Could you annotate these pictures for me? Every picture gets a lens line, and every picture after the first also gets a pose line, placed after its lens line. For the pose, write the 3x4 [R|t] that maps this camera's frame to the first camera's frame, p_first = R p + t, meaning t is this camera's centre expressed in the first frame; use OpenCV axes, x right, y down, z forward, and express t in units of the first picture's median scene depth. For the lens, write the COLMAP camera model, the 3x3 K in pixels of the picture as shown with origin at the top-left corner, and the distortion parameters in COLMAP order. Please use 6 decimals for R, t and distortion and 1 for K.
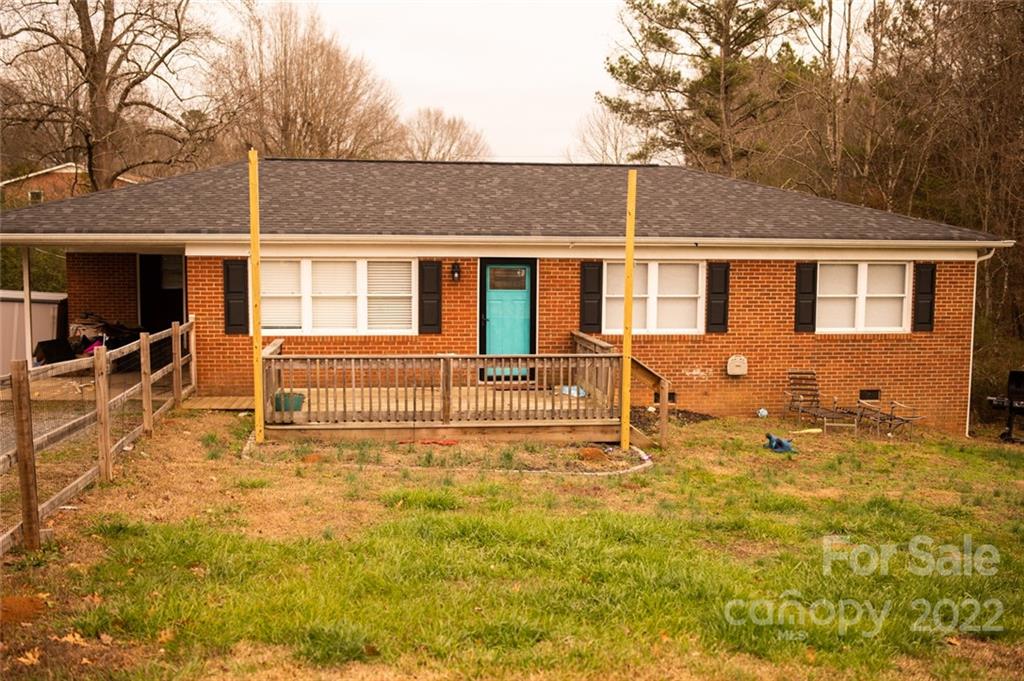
lens RADIAL K [[2409.6, 0, 512.5], [0, 2409.6, 337.0], [0, 0, 1]] dist [-0.131839, 0.000000]
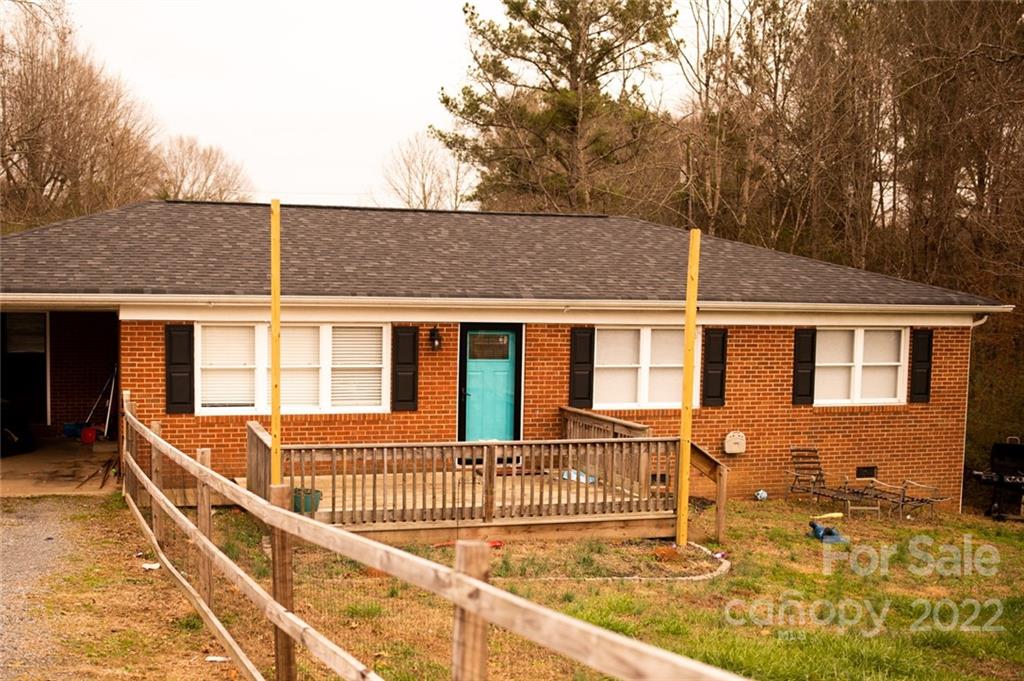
lens RADIAL K [[2409.6, 0, 511.6], [0, 2409.6, 344.9], [0, 0, 1]] dist [-0.131839, 0.000000]
pose [[0.948166, -0.002199, 0.317769, -0.271505], [0.001834, 0.999997, 0.001446, -0.026186], [-0.317772, -0.000788, 0.948167, 0.172632]]
